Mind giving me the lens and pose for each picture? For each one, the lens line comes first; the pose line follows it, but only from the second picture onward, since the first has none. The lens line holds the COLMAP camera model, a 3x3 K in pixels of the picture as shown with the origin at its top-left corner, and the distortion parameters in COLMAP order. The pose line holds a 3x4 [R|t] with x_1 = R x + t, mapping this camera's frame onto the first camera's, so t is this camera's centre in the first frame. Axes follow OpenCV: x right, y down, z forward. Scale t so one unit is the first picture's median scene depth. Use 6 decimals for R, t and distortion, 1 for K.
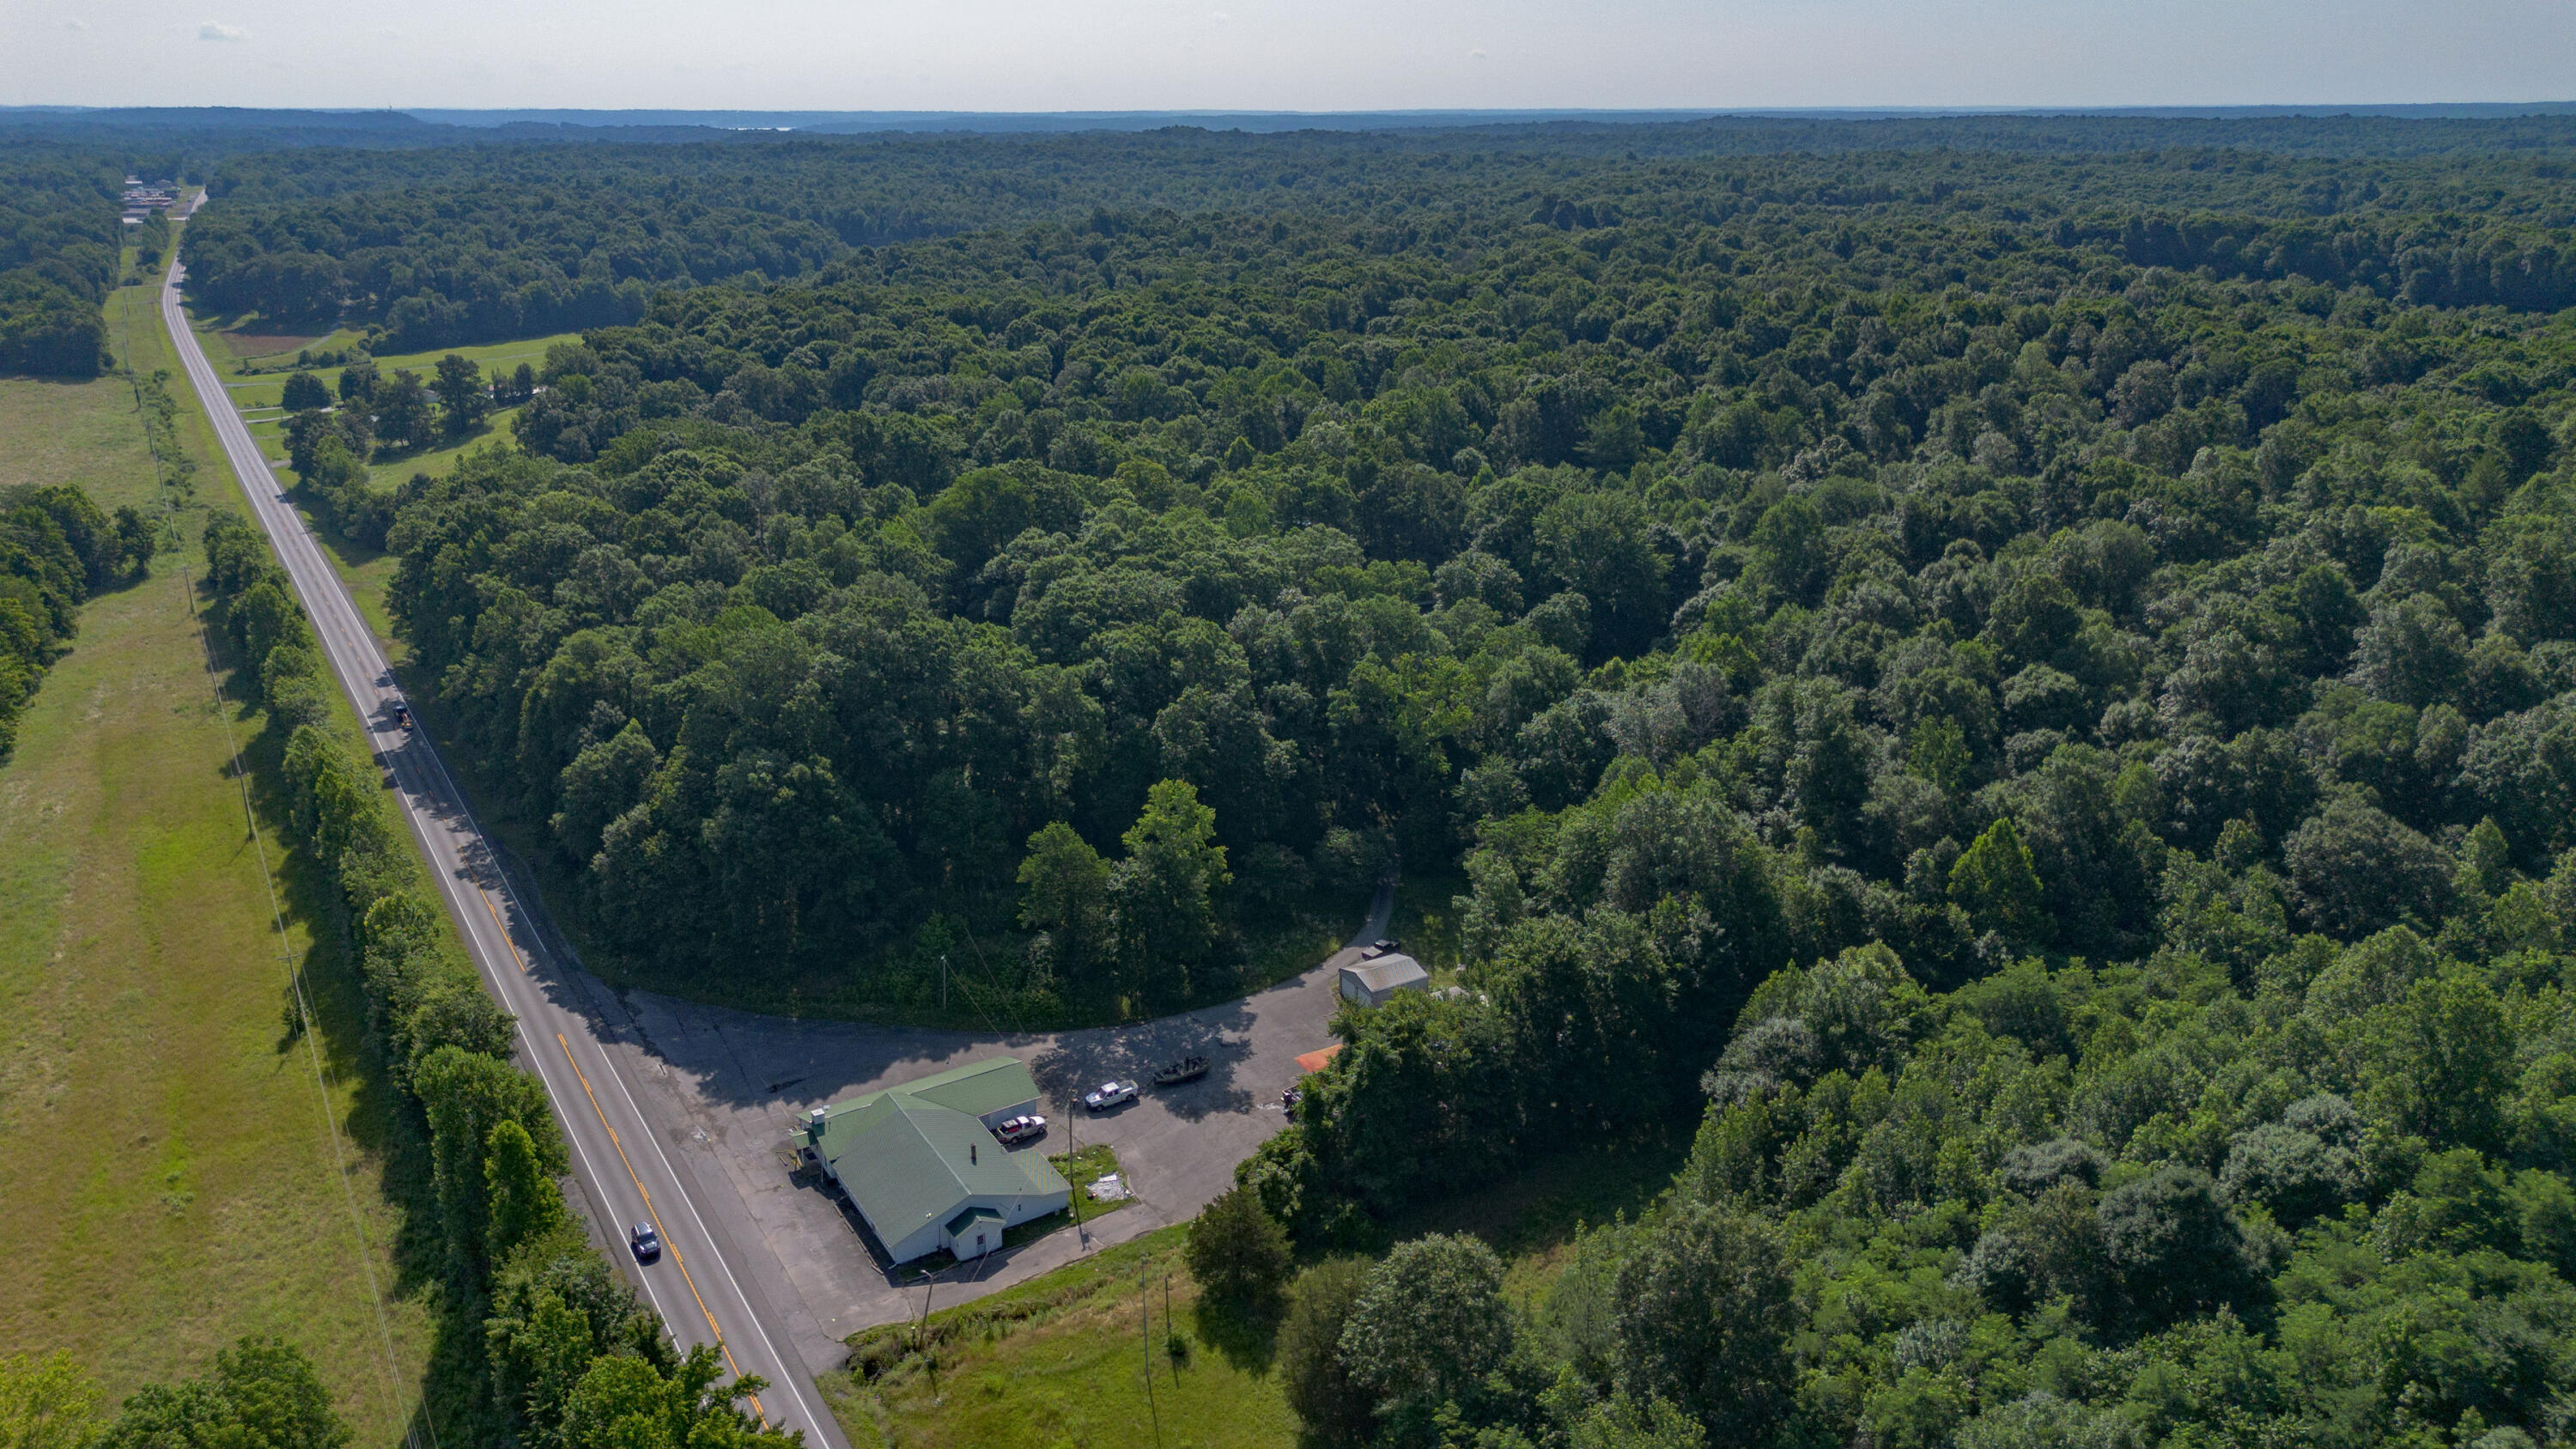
lens RADIAL K [[1896.2, 0, 1253.4], [0, 1896.2, 607.3], [0, 0, 1]] dist [0.056944, -0.054863]
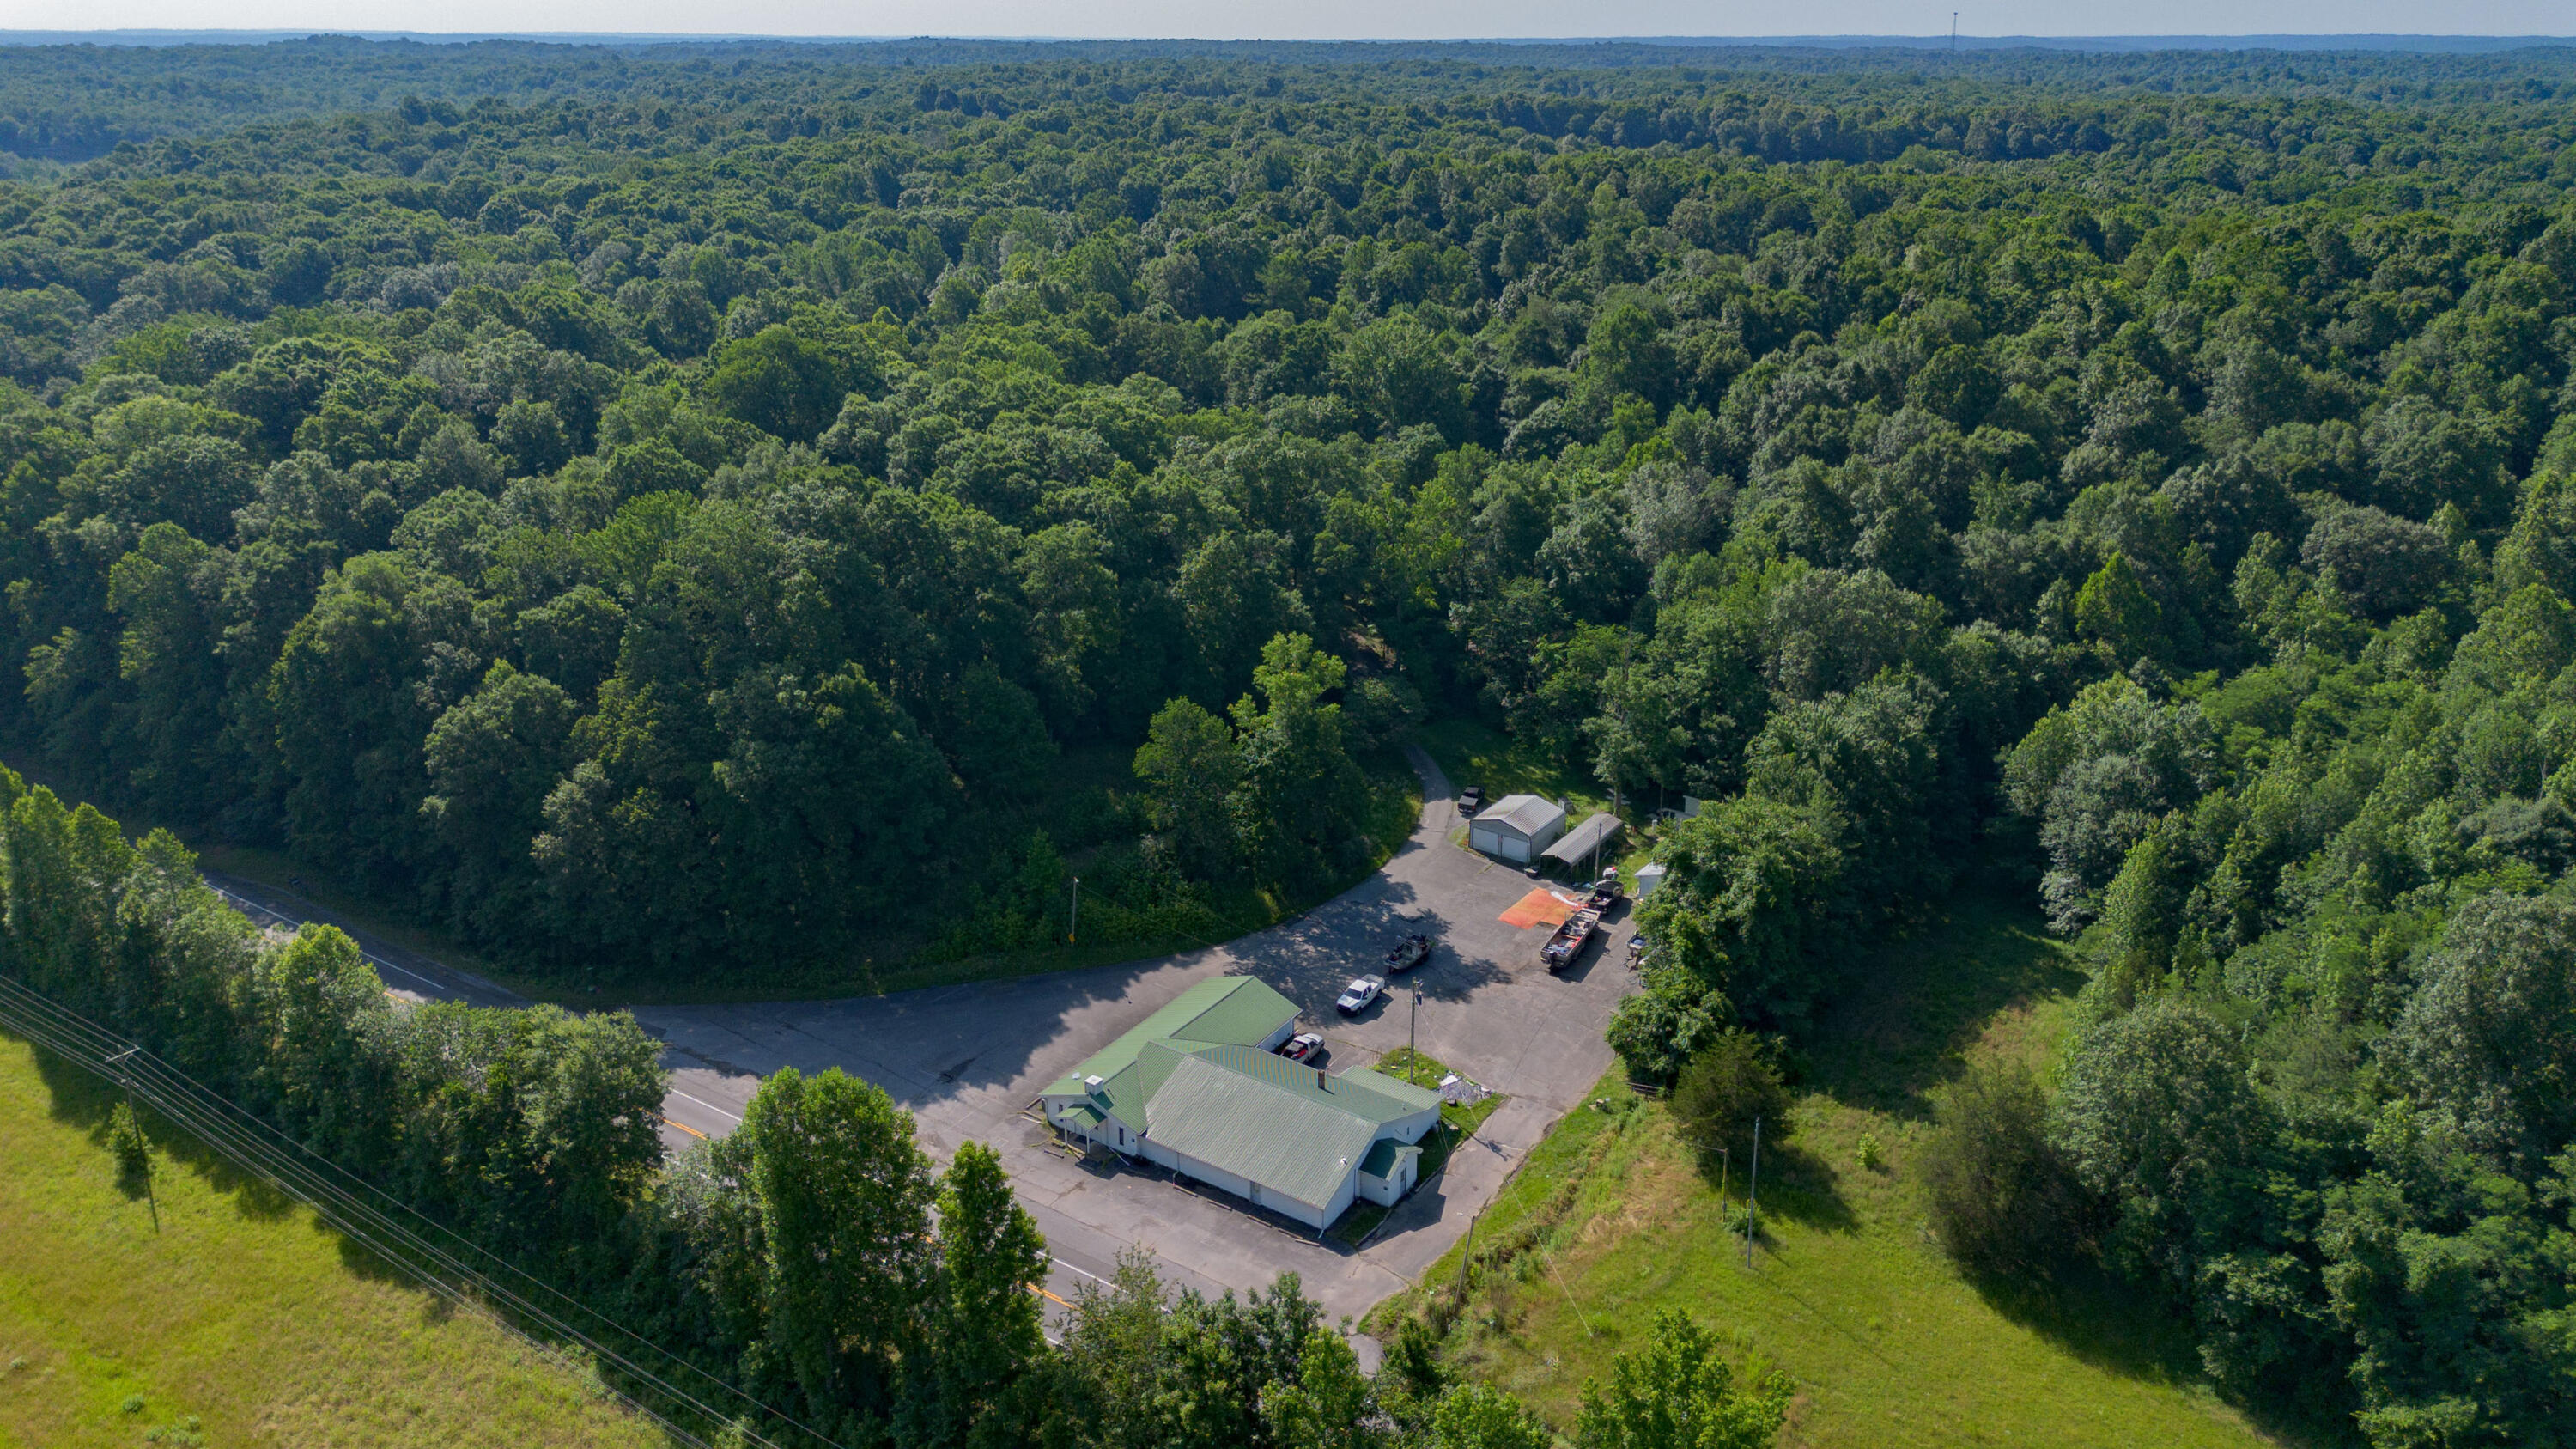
lens RADIAL K [[1912.0, 0, 1292.7], [0, 1912.0, 528.5], [0, 0, 1]] dist [0.026583, -0.006007]
pose [[0.902922, -0.100386, 0.417916, -0.407297], [0.102978, 0.994548, 0.016410, 0.031271], [-0.417285, 0.028219, 0.908337, 0.218266]]
